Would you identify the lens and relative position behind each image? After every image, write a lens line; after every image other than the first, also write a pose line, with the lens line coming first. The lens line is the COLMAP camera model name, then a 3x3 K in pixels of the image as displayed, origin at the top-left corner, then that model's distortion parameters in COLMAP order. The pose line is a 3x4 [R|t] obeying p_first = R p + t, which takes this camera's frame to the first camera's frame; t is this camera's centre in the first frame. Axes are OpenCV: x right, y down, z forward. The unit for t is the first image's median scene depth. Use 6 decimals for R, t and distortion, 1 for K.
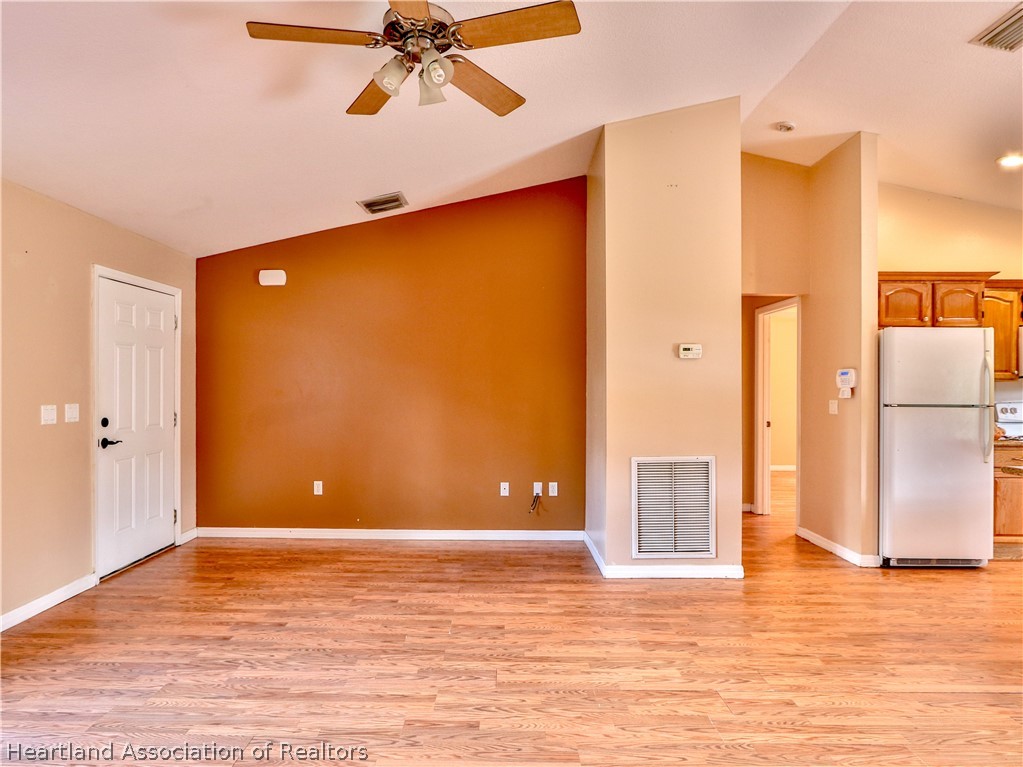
lens RADIAL K [[596.1, 0, 507.3], [0, 596.1, 390.4], [0, 0, 1]] dist [-0.023462, 0.007219]
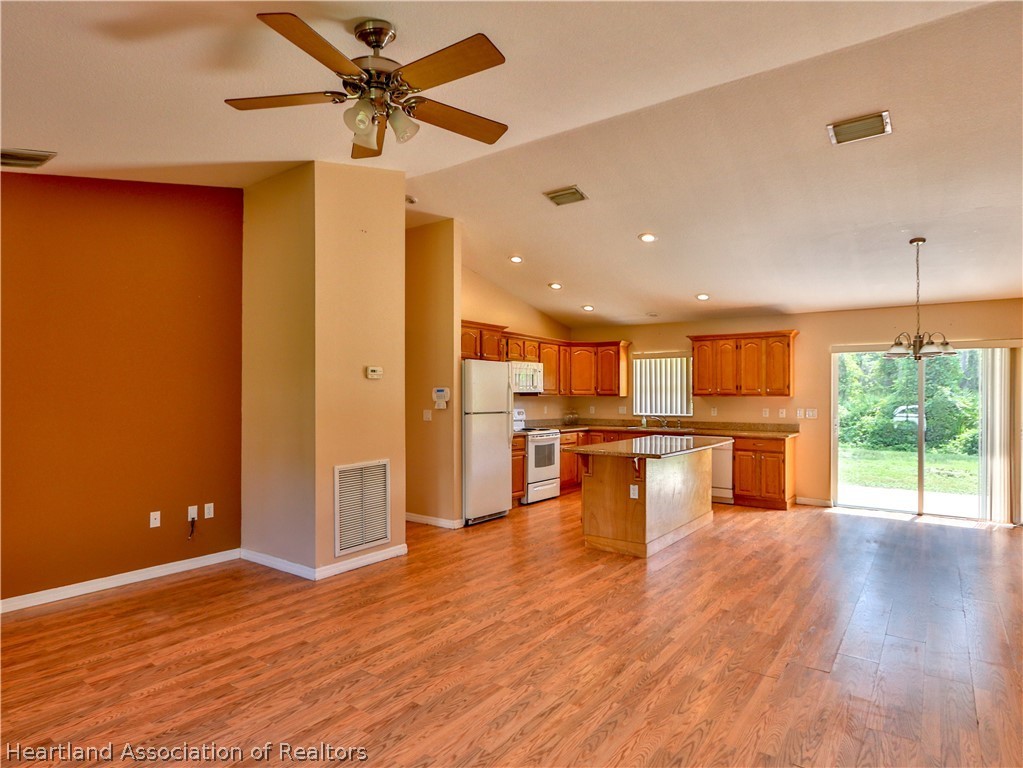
lens RADIAL K [[574.2, 0, 499.0], [0, 574.2, 390.8], [0, 0, 1]] dist [-0.017170, 0.001127]
pose [[0.594846, 0.004640, 0.803827, -0.471441], [0.002796, 0.999965, -0.007841, -0.019734], [-0.803835, 0.006912, 0.594812, 0.113295]]
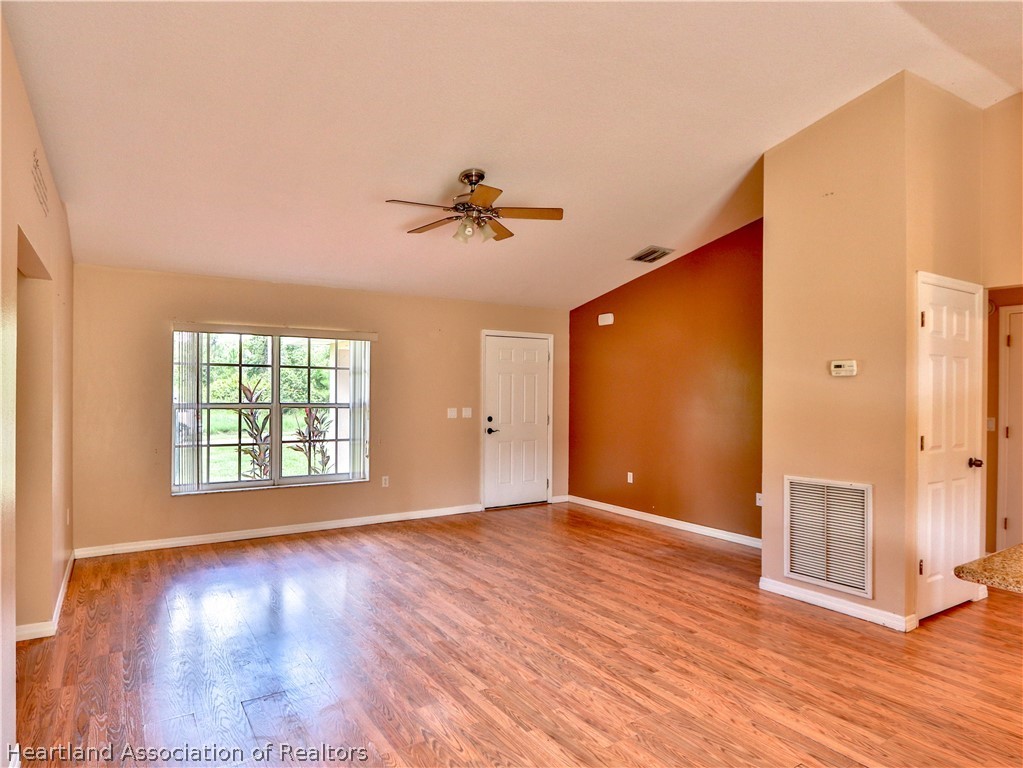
lens RADIAL K [[630.0, 0, 511.6], [0, 630.0, 386.6], [0, 0, 1]] dist [-0.010676, -0.002165]
pose [[0.552794, -0.002485, -0.833314, 0.839957], [-0.011748, 0.999873, -0.010775, -0.020360], [0.833235, 0.015746, 0.552694, 0.024573]]
